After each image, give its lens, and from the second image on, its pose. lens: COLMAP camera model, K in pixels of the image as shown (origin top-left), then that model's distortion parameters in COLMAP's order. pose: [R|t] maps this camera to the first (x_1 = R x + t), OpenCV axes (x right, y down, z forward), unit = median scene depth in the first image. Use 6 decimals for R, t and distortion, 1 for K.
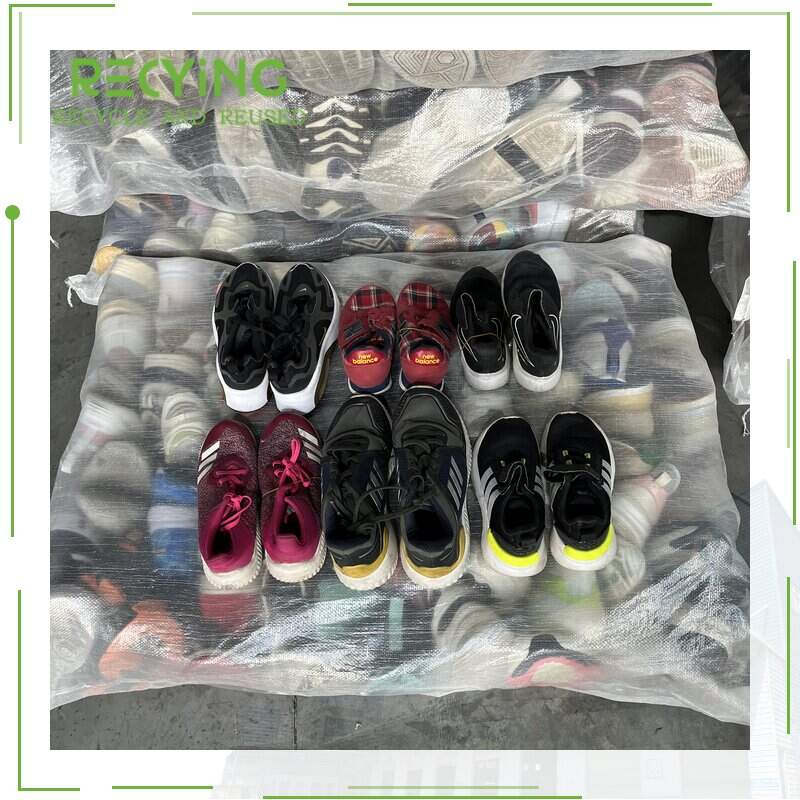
lens RADIAL K [[697.4, 0, 405.7], [0, 697.4, 401.2], [0, 0, 1]] dist [-0.005356, 0.003417]
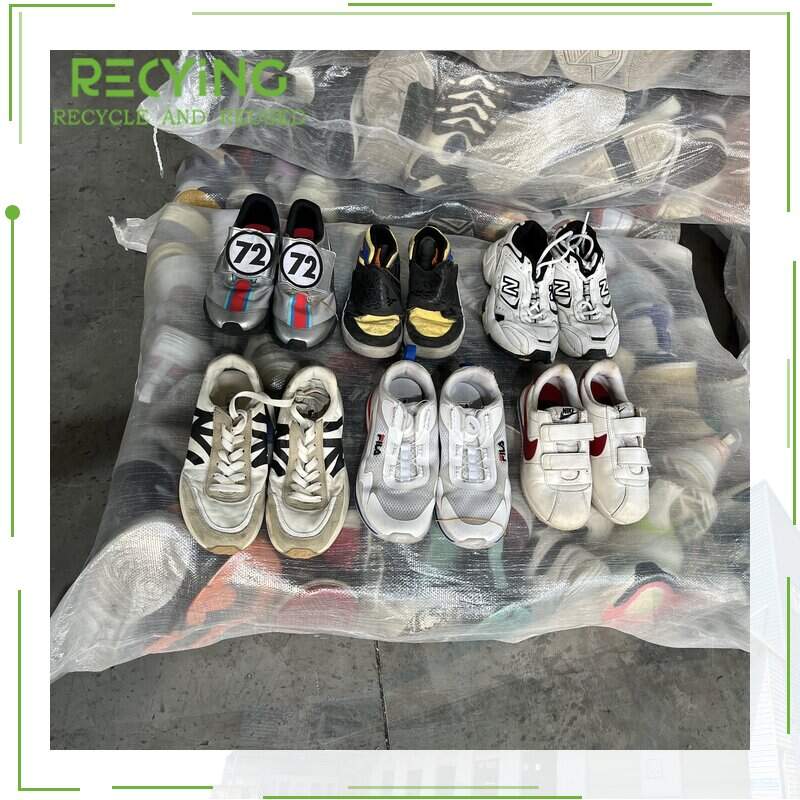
lens RADIAL K [[697.4, 0, 405.7], [0, 697.4, 401.2], [0, 0, 1]] dist [-0.005356, 0.003417]
pose [[0.972303, 0.087474, 0.216736, -0.379116], [-0.066725, 0.992618, -0.101279, 0.176746], [-0.223996, 0.084012, 0.970962, 0.010037]]
